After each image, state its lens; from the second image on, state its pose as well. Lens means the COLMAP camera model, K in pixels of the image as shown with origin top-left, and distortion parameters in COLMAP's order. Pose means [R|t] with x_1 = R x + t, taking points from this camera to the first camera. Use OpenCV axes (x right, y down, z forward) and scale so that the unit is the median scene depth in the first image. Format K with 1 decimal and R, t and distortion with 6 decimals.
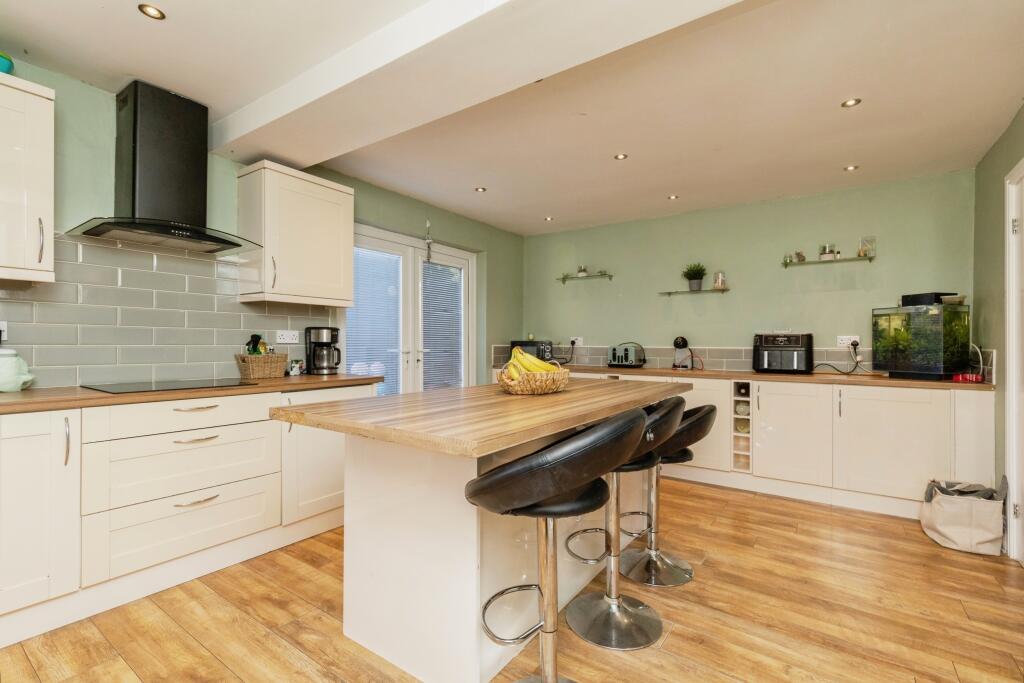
lens RADIAL K [[456.6, 0, 513.0], [0, 456.6, 347.4], [0, 0, 1]] dist [-0.000406, -0.000114]
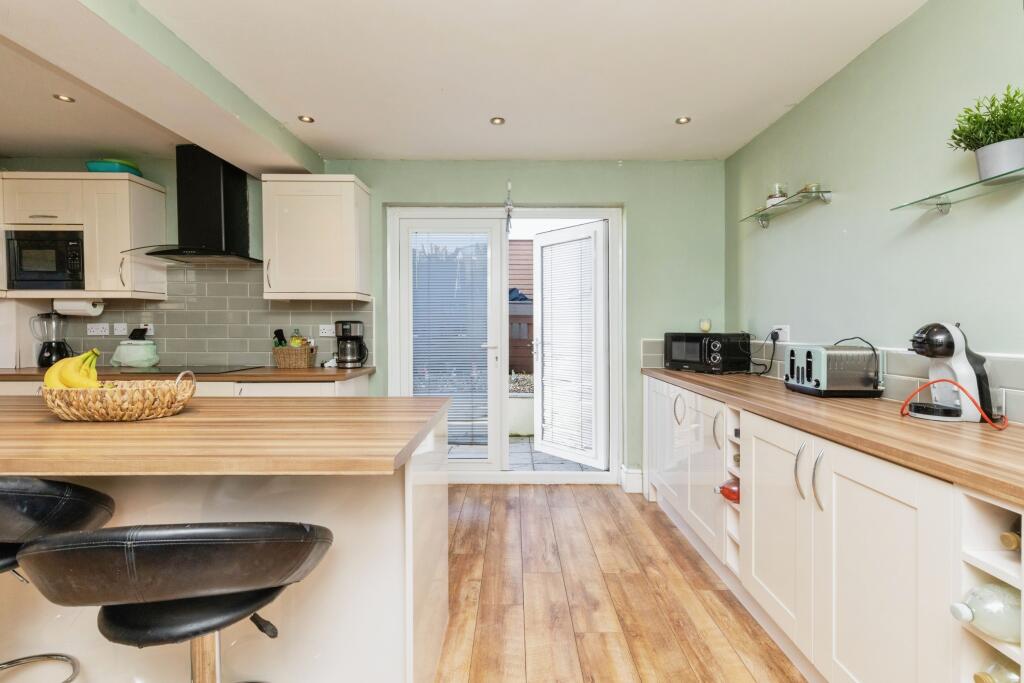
lens RADIAL K [[461.0, 0, 513.3], [0, 461.0, 338.2], [0, 0, 1]] dist [0.011971, -0.000212]
pose [[0.569661, 0.010456, -0.821813, 0.627689], [-0.005508, 0.999945, 0.008904, -0.017306], [0.821861, -0.000546, 0.569688, 0.719212]]
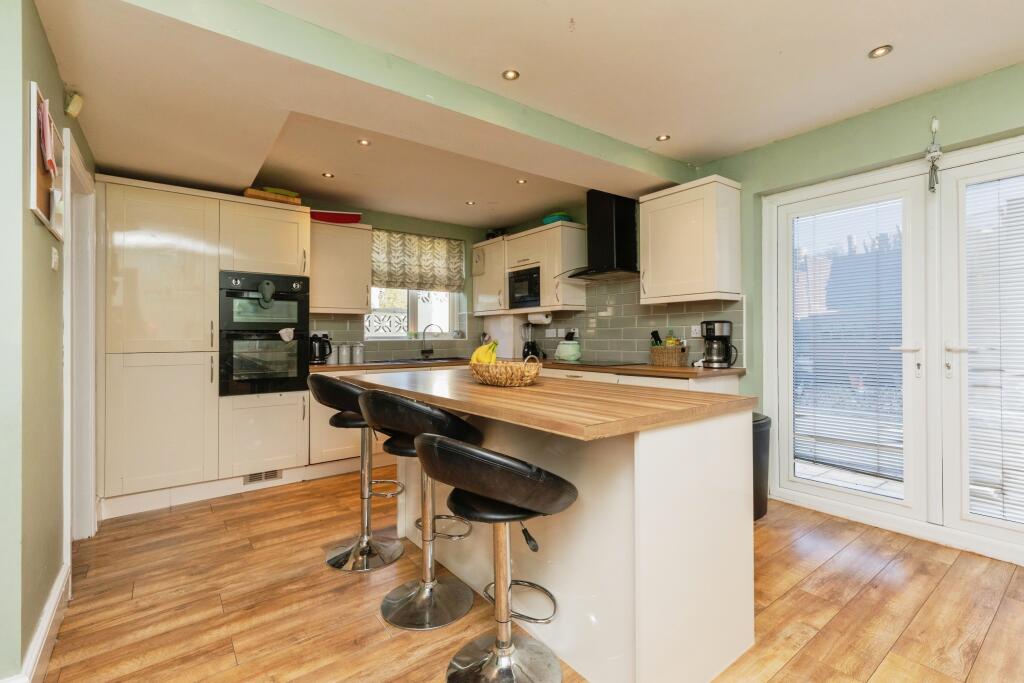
lens RADIAL K [[461.0, 0, 513.3], [0, 461.0, 338.2], [0, 0, 1]] dist [0.011971, -0.000212]
pose [[-0.302711, -0.005236, -0.953068, 0.688552], [-0.004416, 0.999982, -0.004092, -0.000355], [0.953072, 0.002970, -0.302728, 0.885442]]
